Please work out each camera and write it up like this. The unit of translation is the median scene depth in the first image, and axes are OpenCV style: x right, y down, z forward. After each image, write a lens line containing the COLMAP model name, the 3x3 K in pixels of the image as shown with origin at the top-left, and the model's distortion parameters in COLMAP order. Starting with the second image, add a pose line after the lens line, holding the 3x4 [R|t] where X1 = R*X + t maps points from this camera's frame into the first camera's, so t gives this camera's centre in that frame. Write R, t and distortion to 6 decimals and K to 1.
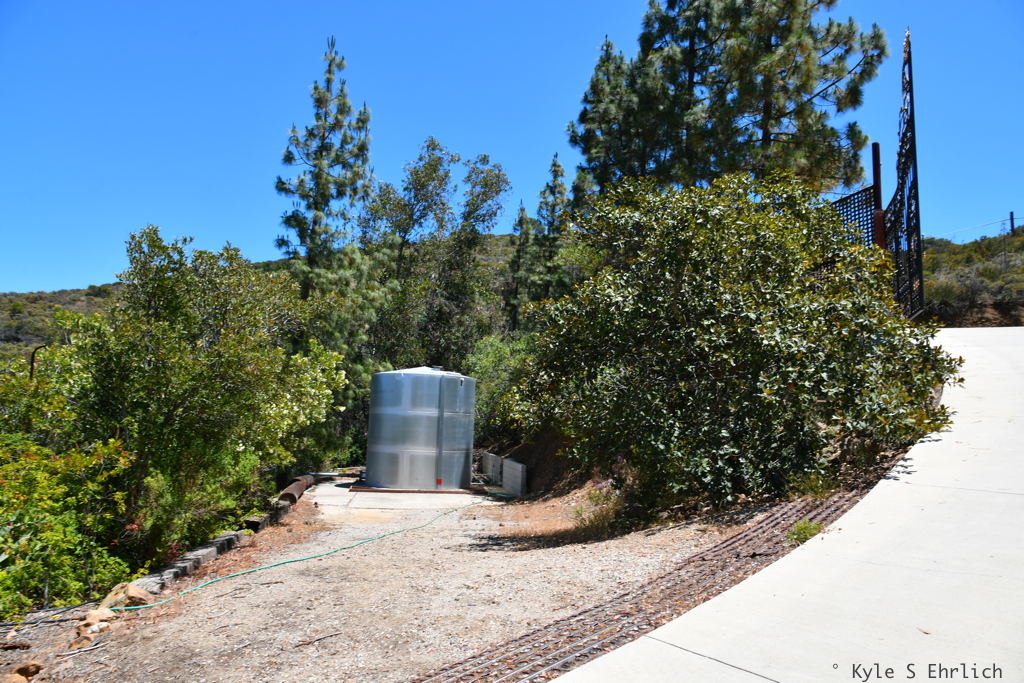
lens RADIAL K [[695.8, 0, 512.9], [0, 695.8, 342.3], [0, 0, 1]] dist [-0.037485, 0.003959]
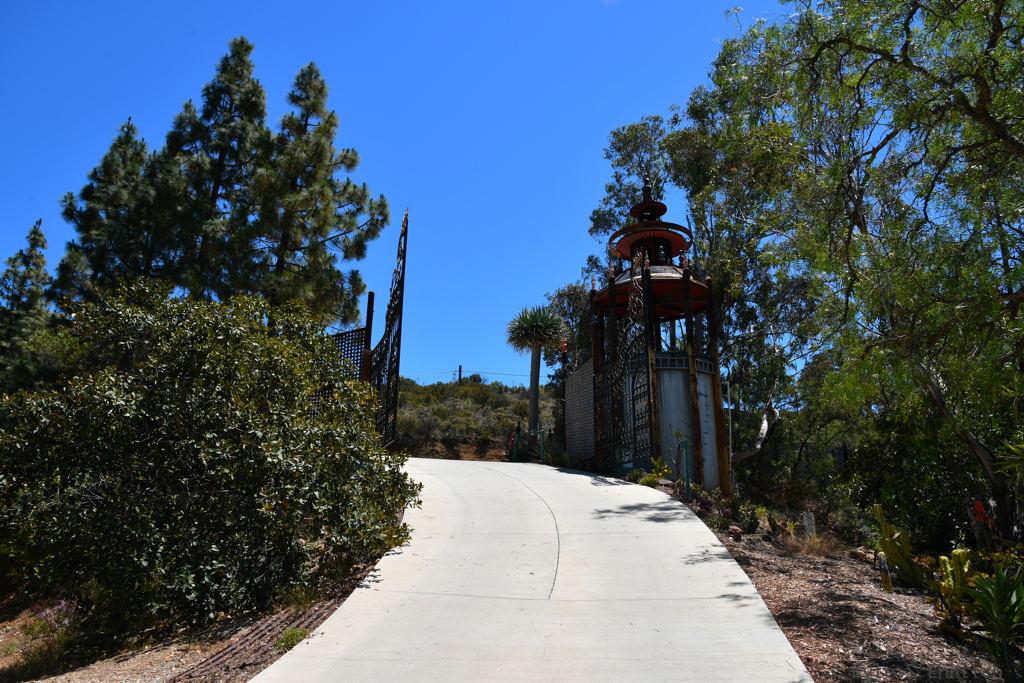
lens RADIAL K [[695.8, 0, 510.4], [0, 695.8, 345.6], [0, 0, 1]] dist [-0.037485, 0.003959]
pose [[0.752603, 0.170659, 0.635975, -0.026260], [-0.066856, 0.980644, -0.184032, -0.000729], [-0.655072, 0.095984, 0.749445, -0.025900]]
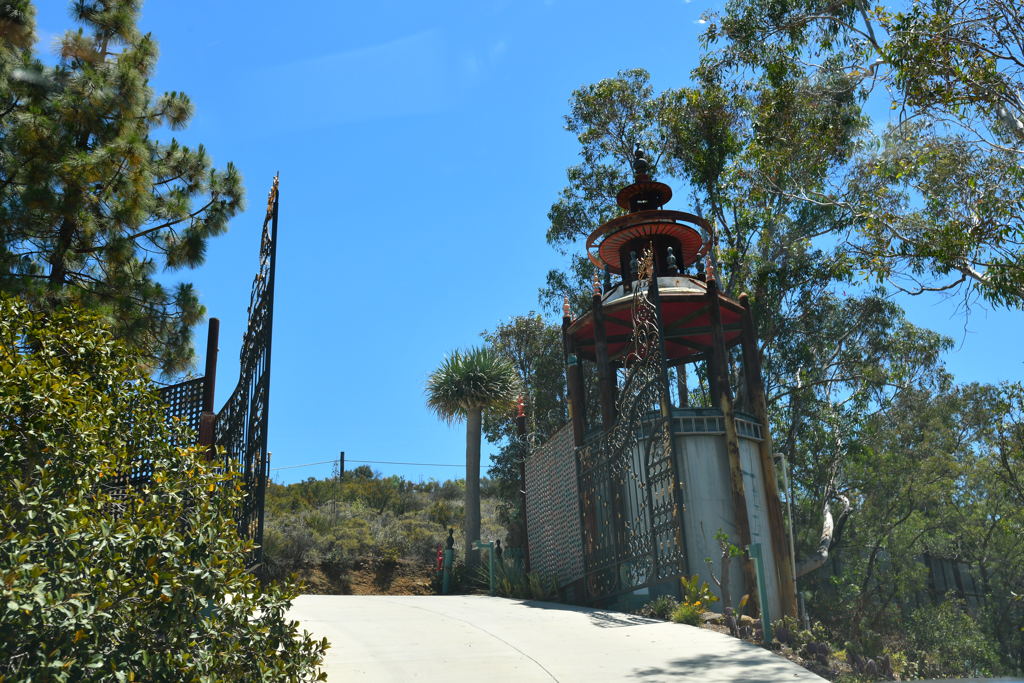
lens RADIAL K [[993.6, 0, 514.7], [0, 993.6, 344.1], [0, 0, 1]] dist [-0.019415, 0.000000]
pose [[0.684559, 0.209654, 0.698157, 0.033518], [-0.021344, 0.963102, -0.268288, 0.000280], [-0.728645, 0.168757, 0.663776, 0.101177]]
